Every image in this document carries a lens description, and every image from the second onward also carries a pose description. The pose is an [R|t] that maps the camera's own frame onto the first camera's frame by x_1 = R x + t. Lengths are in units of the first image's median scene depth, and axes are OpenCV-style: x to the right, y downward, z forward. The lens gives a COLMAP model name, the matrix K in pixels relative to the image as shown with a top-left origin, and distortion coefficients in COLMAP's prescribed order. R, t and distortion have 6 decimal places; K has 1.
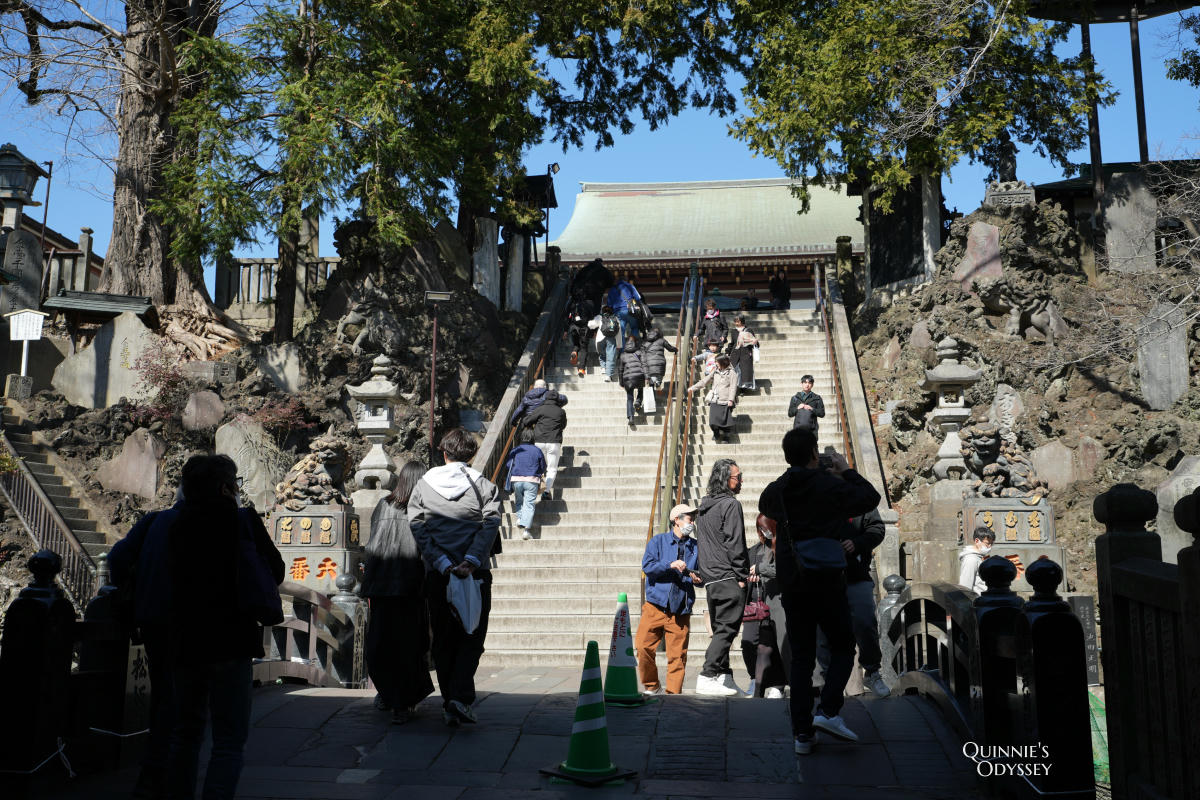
lens RADIAL K [[1105.6, 0, 600.0], [0, 1105.6, 400.0], [0, 0, 1]] dist [-0.079617, 0.007178]
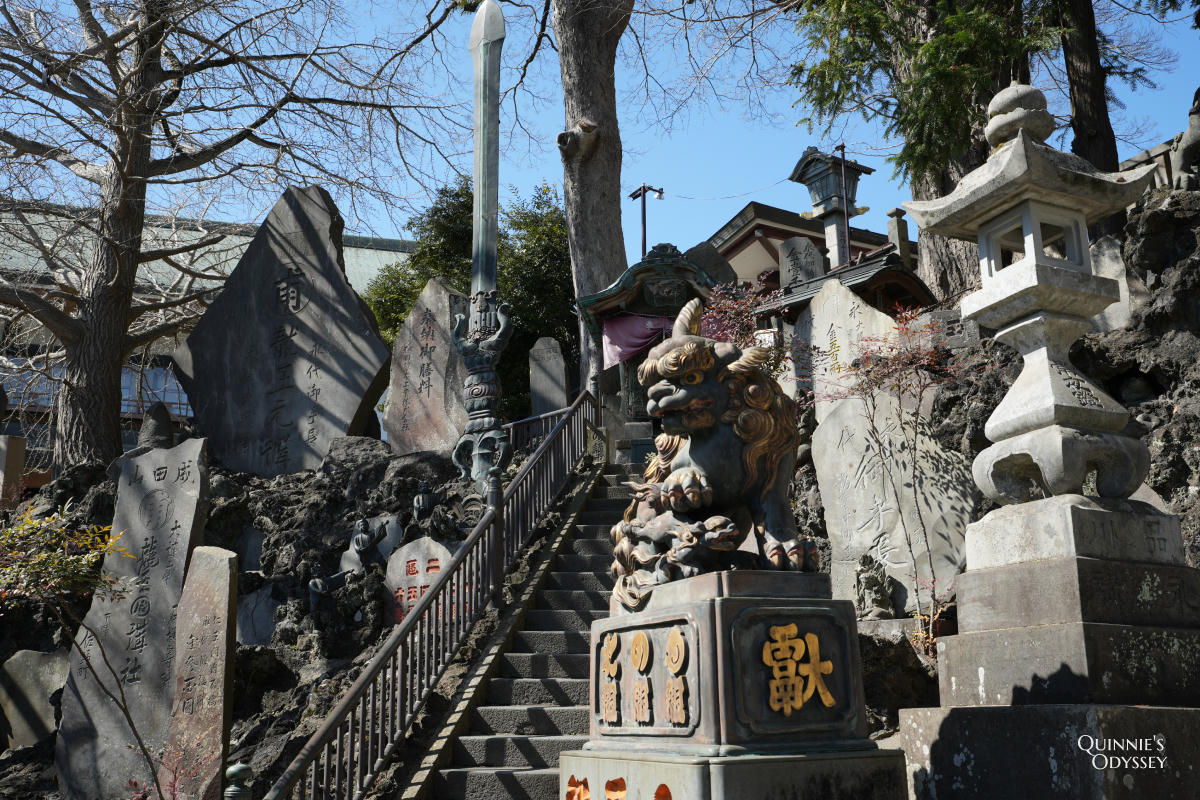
lens RADIAL K [[1105.6, 0, 600.0], [0, 1105.6, 400.0], [0, 0, 1]] dist [-0.079617, 0.007178]
pose [[0.504673, -0.233013, -0.831270, -0.012564], [0.160054, 0.971448, -0.175136, 0.054521], [0.848344, -0.044662, 0.527558, 0.474893]]
